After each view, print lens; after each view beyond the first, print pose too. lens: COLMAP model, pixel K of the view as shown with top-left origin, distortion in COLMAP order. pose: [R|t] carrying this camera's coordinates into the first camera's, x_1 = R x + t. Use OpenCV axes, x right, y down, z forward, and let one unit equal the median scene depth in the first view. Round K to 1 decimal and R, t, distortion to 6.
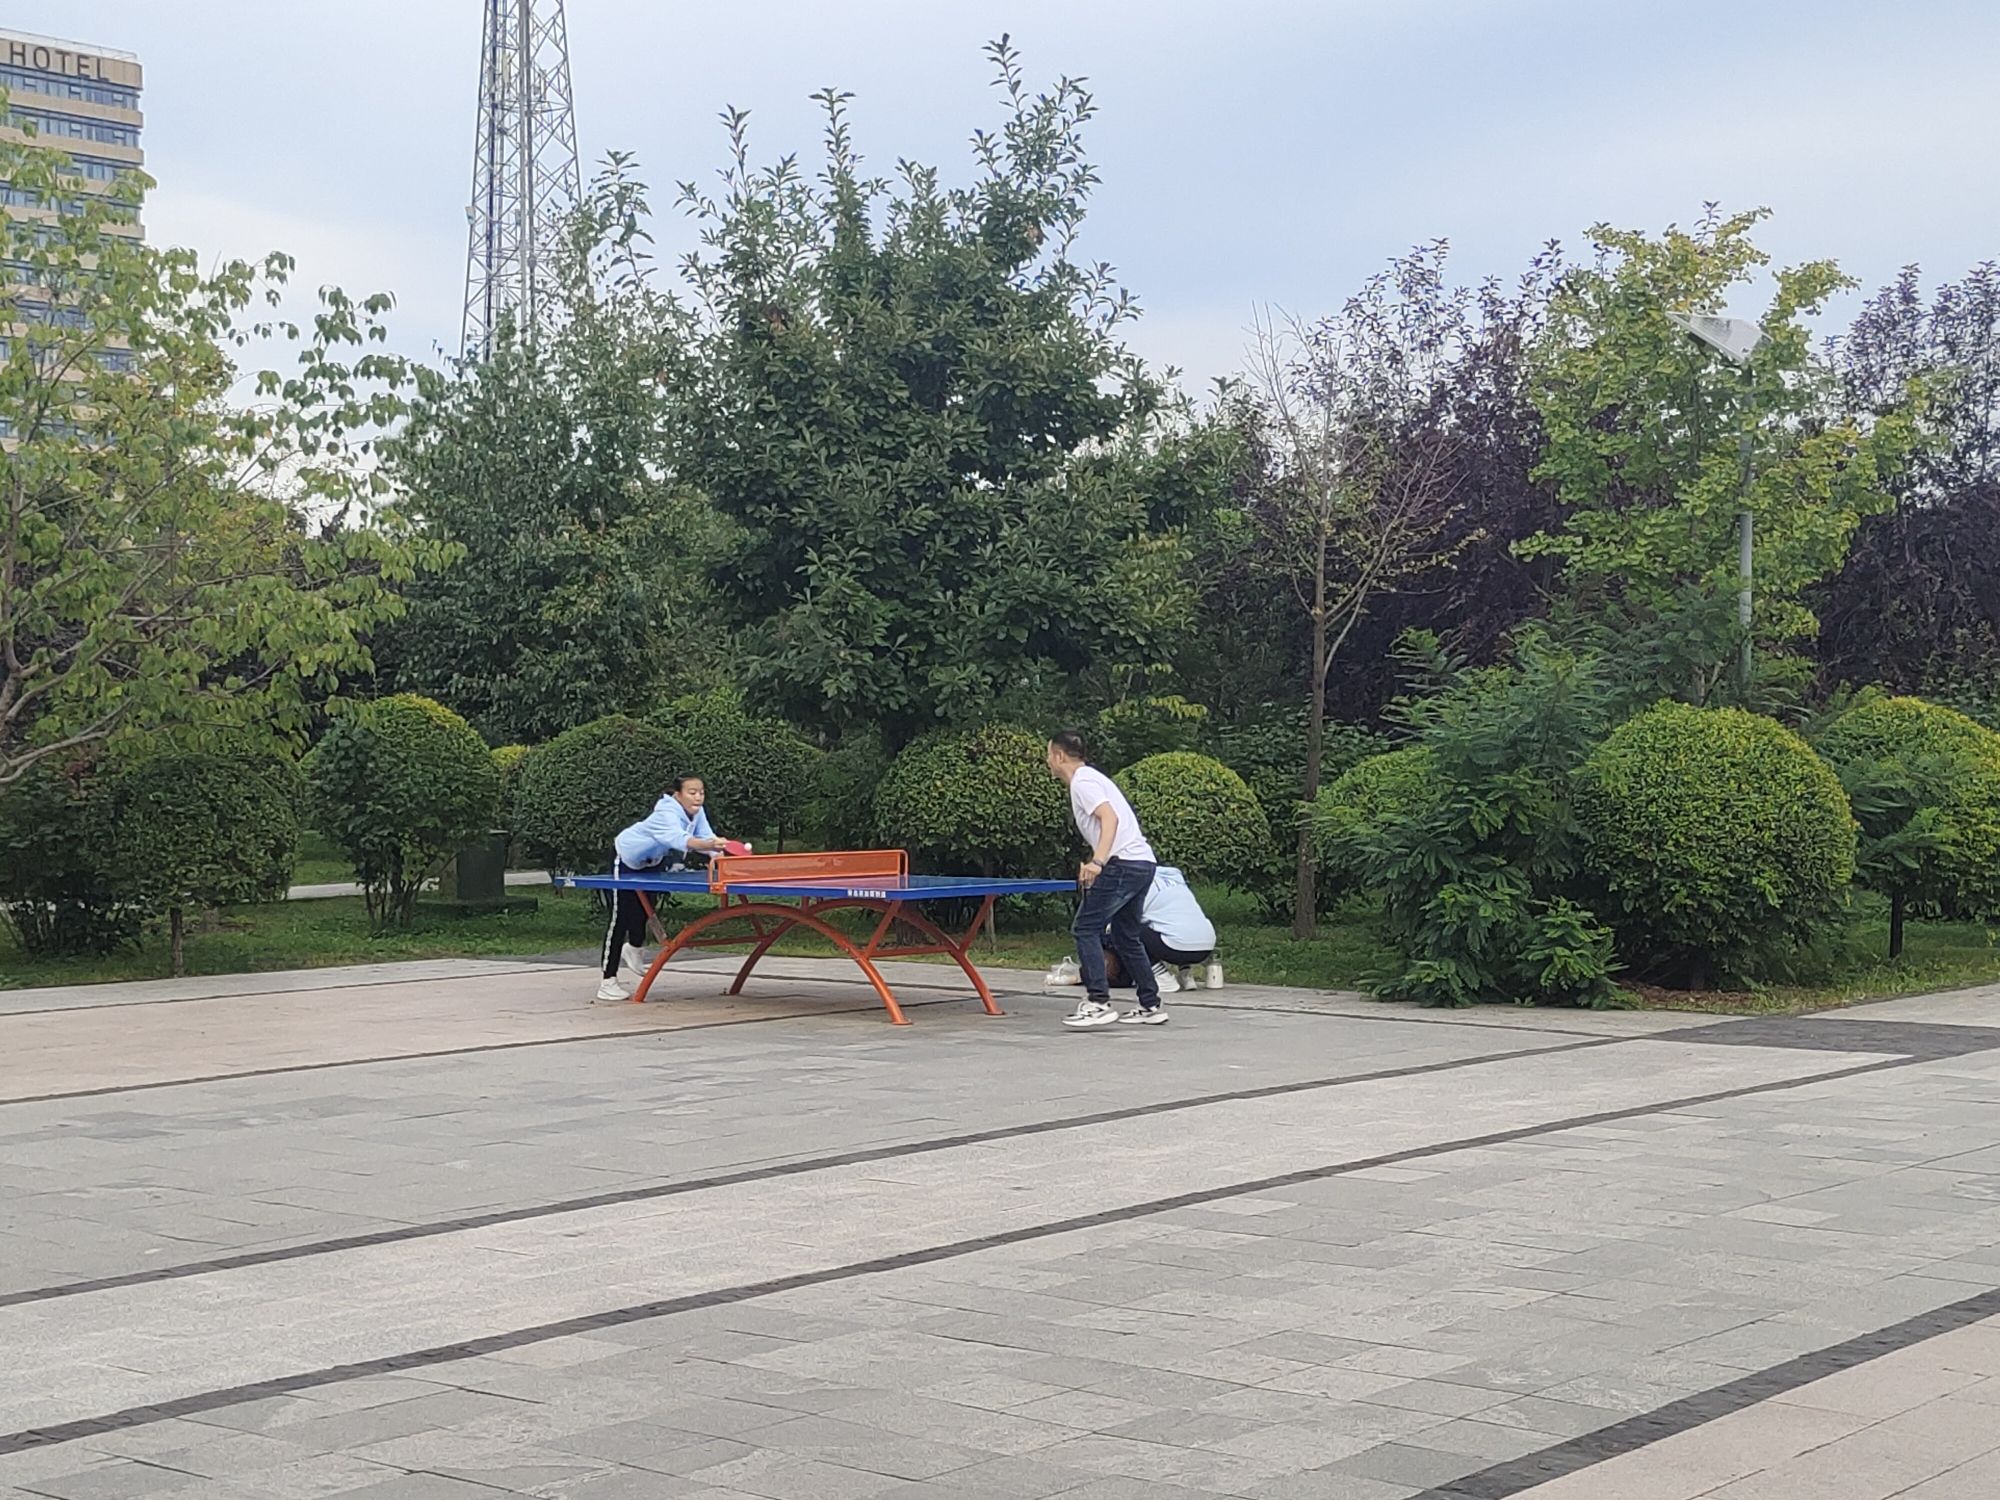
lens RADIAL K [[3112.0, 0, 1000.0], [0, 3112.0, 750.0], [0, 0, 1]] dist [0.023554, 0.074599]
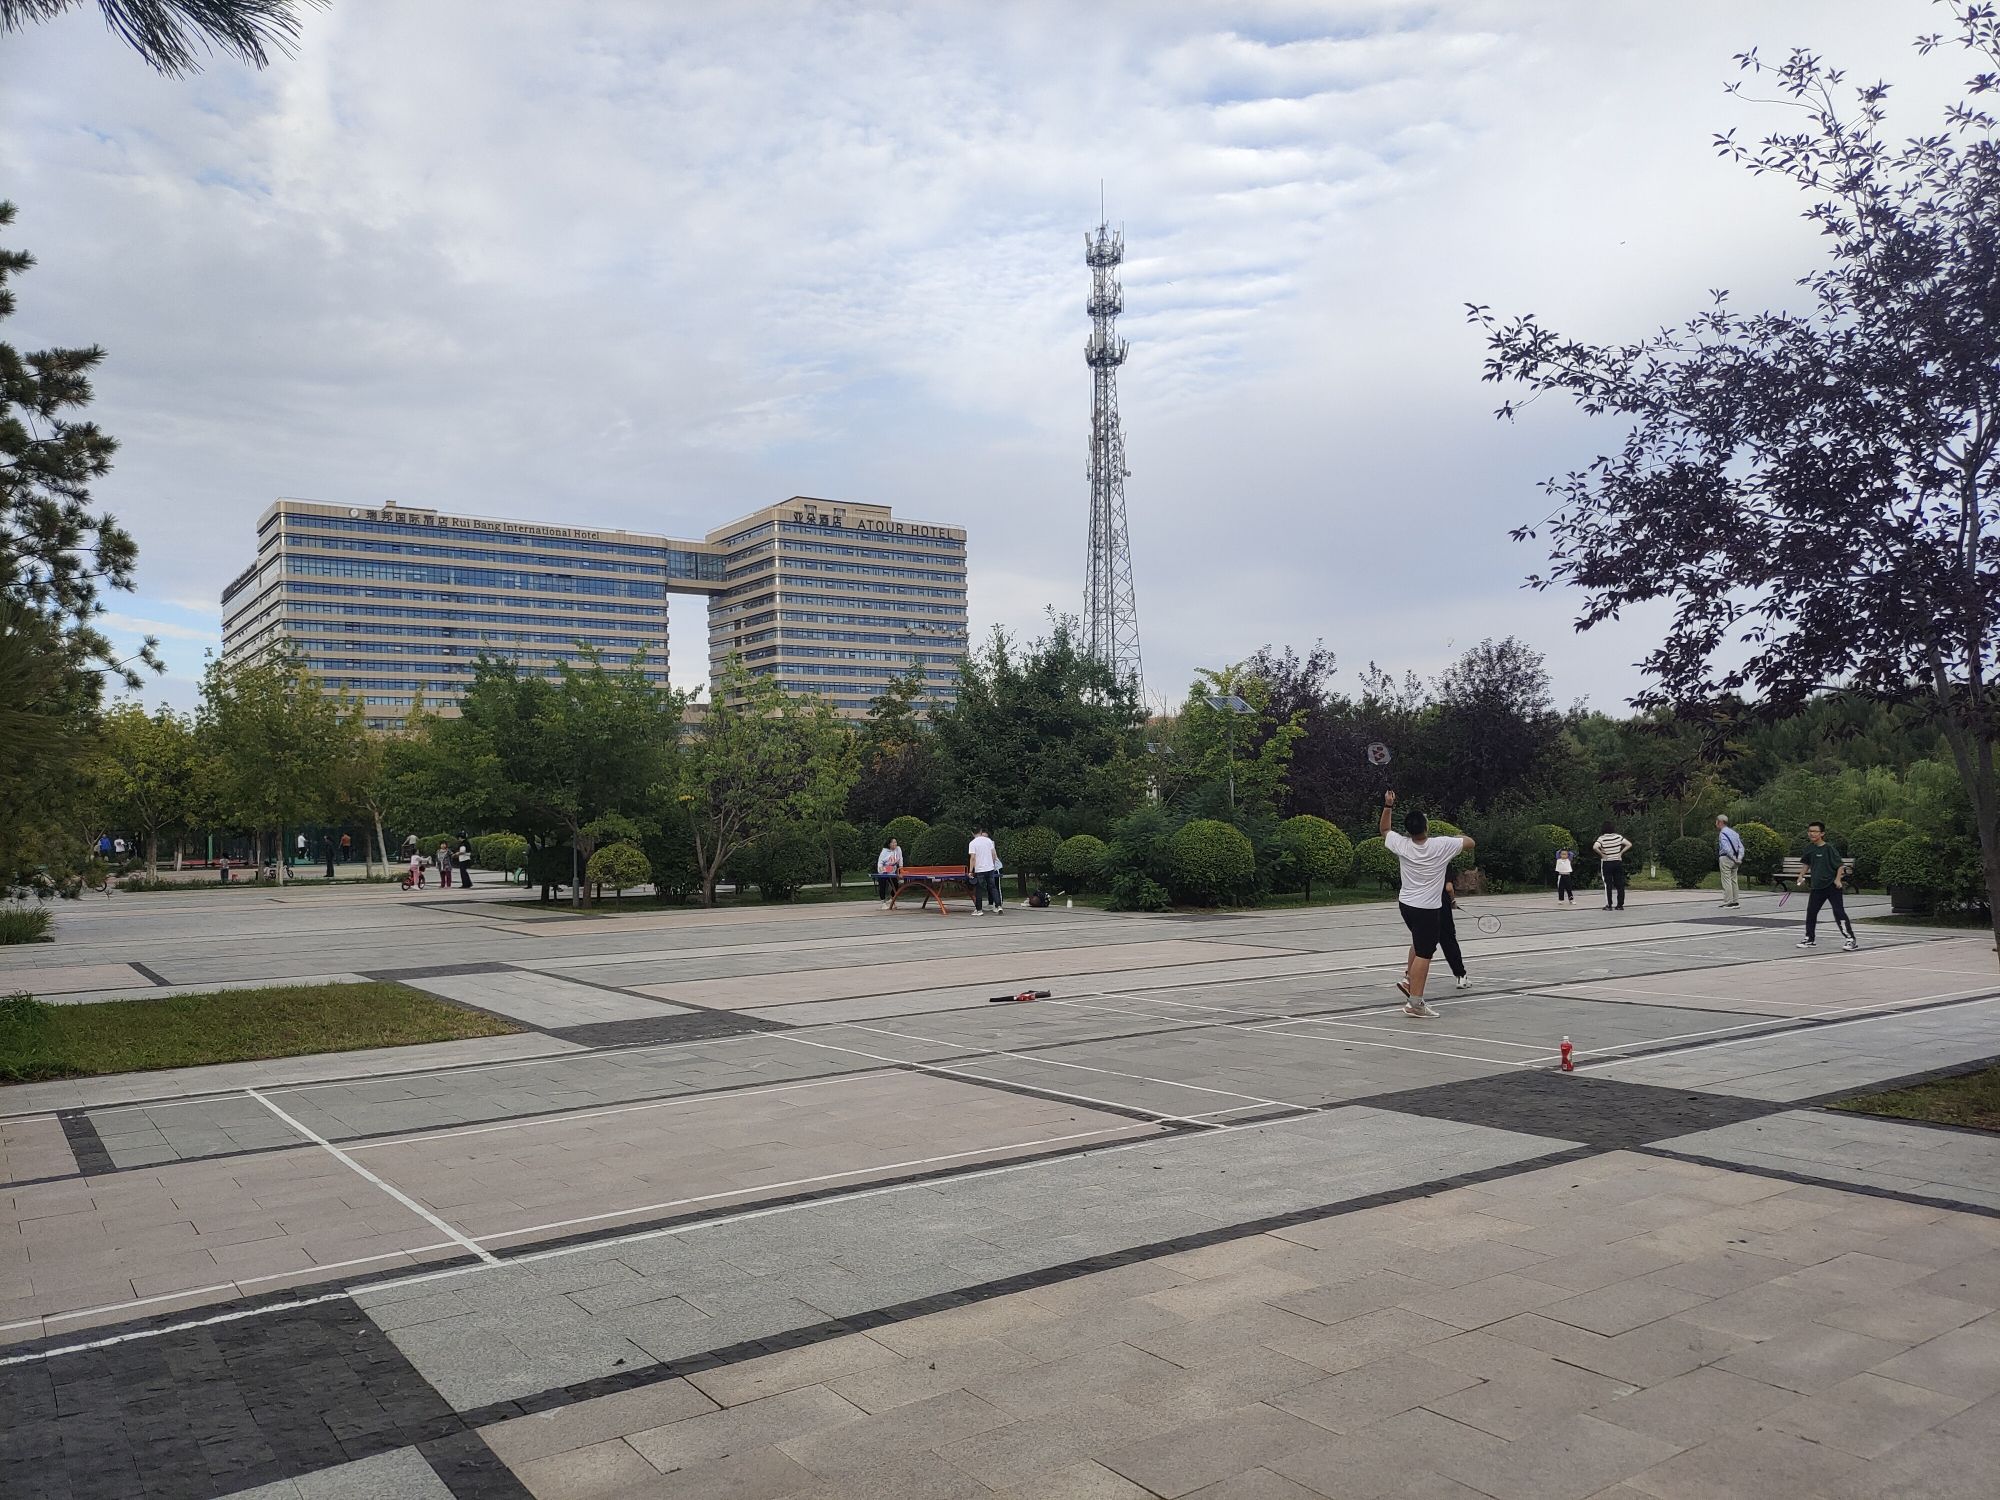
lens RADIAL K [[1509.7, 0, 1000.0], [0, 1509.7, 750.0], [0, 0, 1]] dist [-0.001245, -0.036550]
pose [[0.962728, -0.033615, -0.268373, 0.068760], [0.020508, 0.998463, -0.051494, -0.001408], [0.269692, 0.044071, 0.961938, -0.087557]]
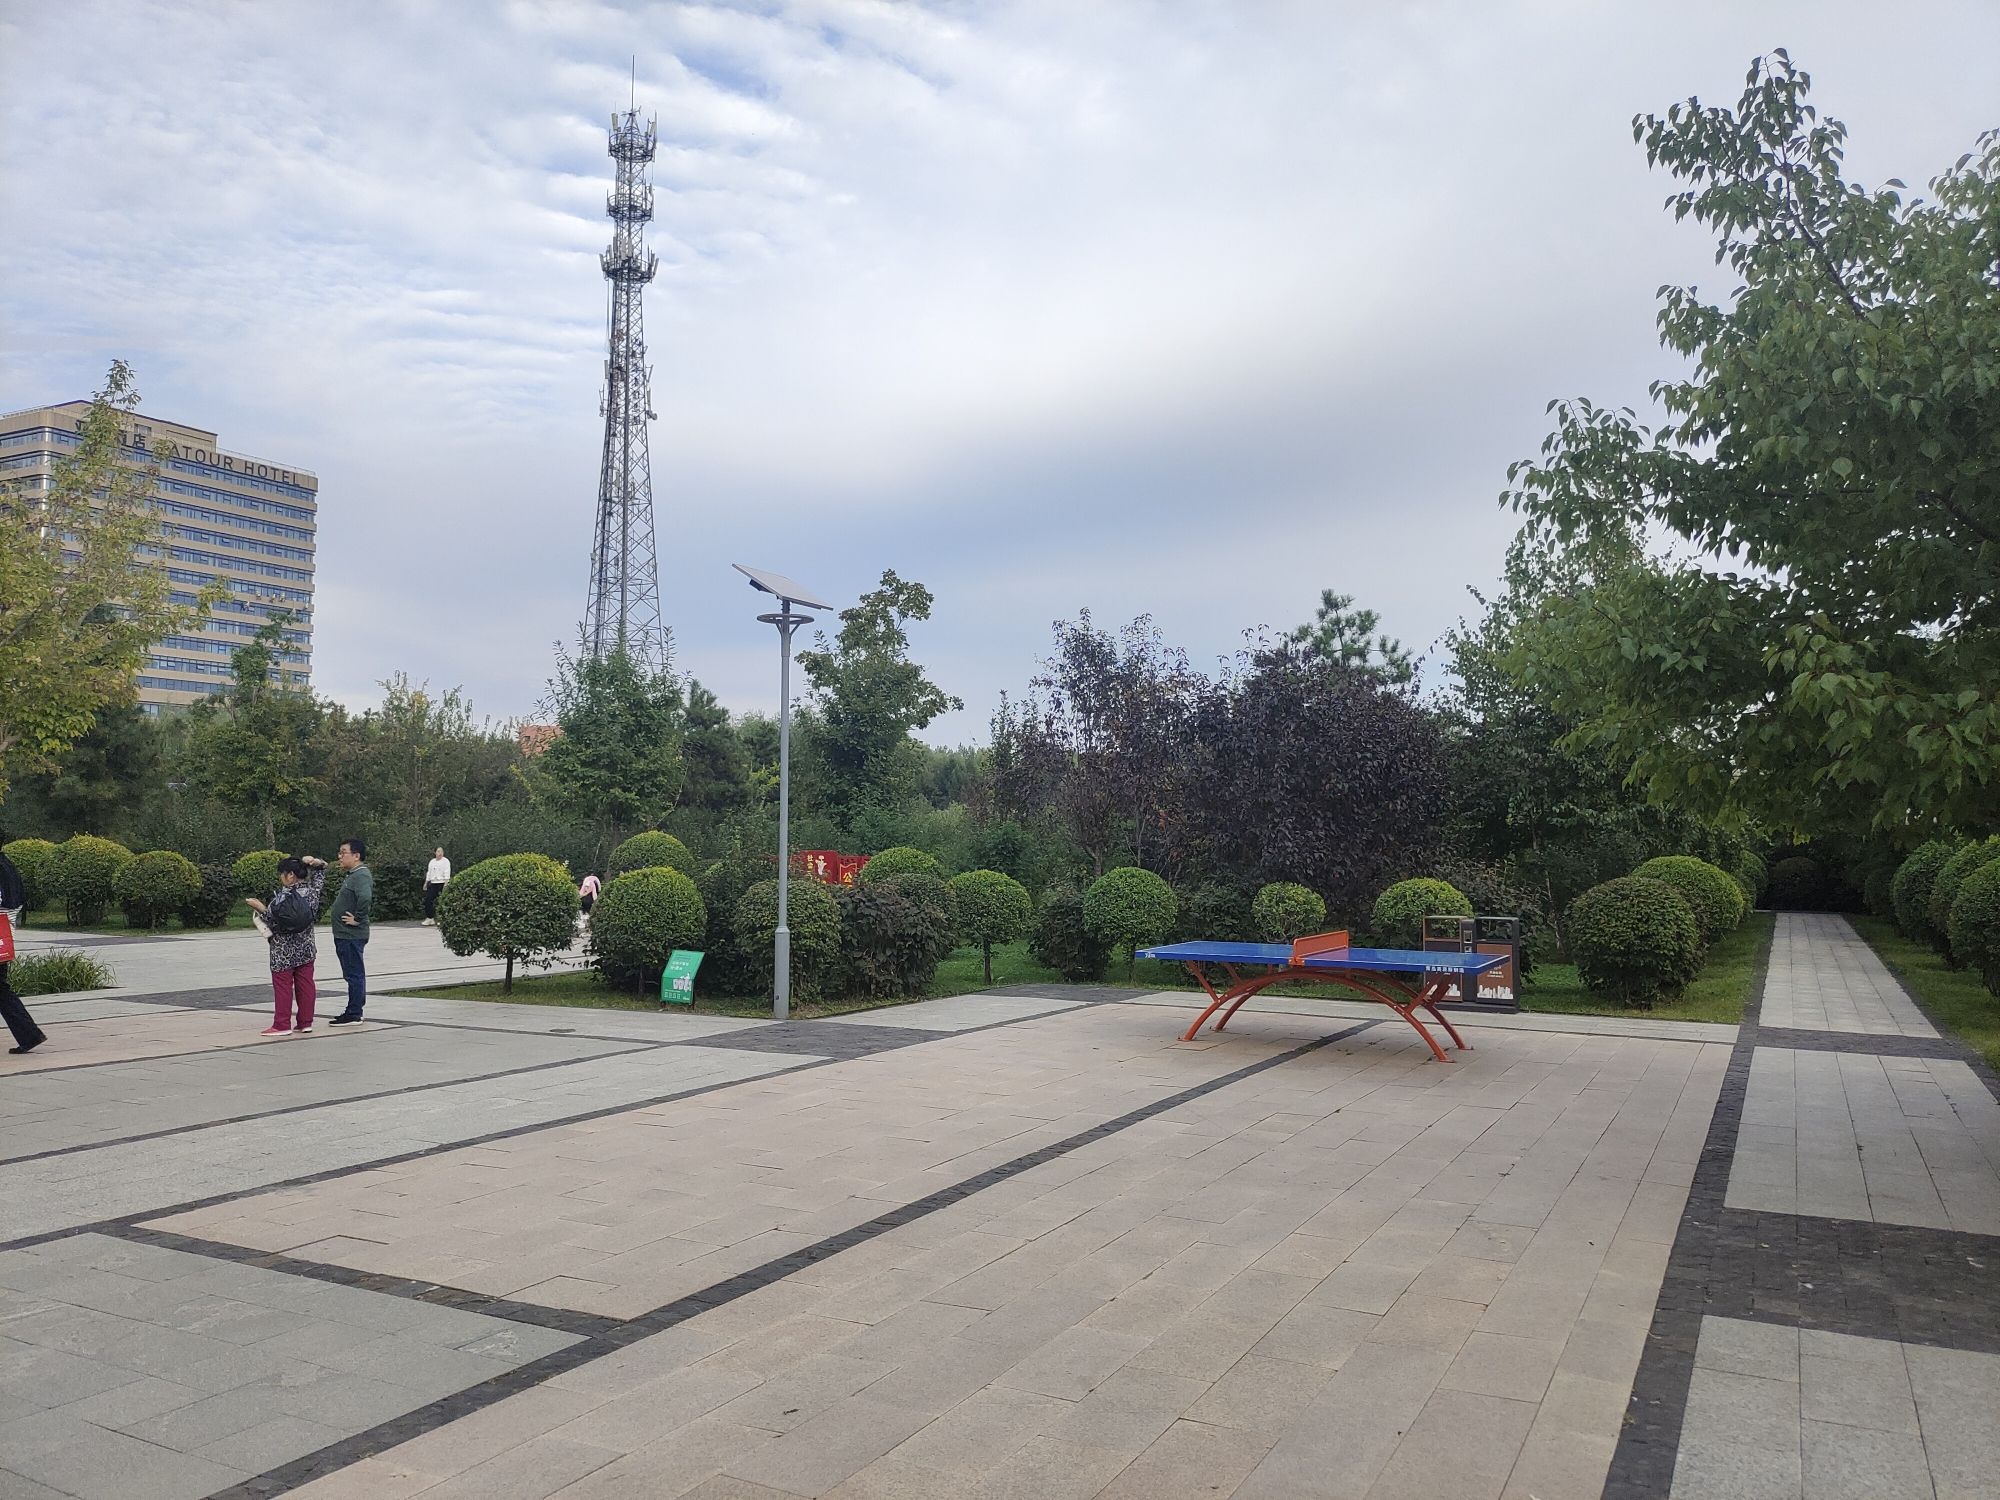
lens RADIAL K [[1509.7, 0, 1000.0], [0, 1509.7, 750.0], [0, 0, 1]] dist [-0.001245, -0.036550]
pose [[0.973689, 0.025366, 0.226466, -0.134263], [-0.009104, 0.997322, -0.072565, 0.001781], [-0.227700, 0.068594, 0.971312, 0.096615]]
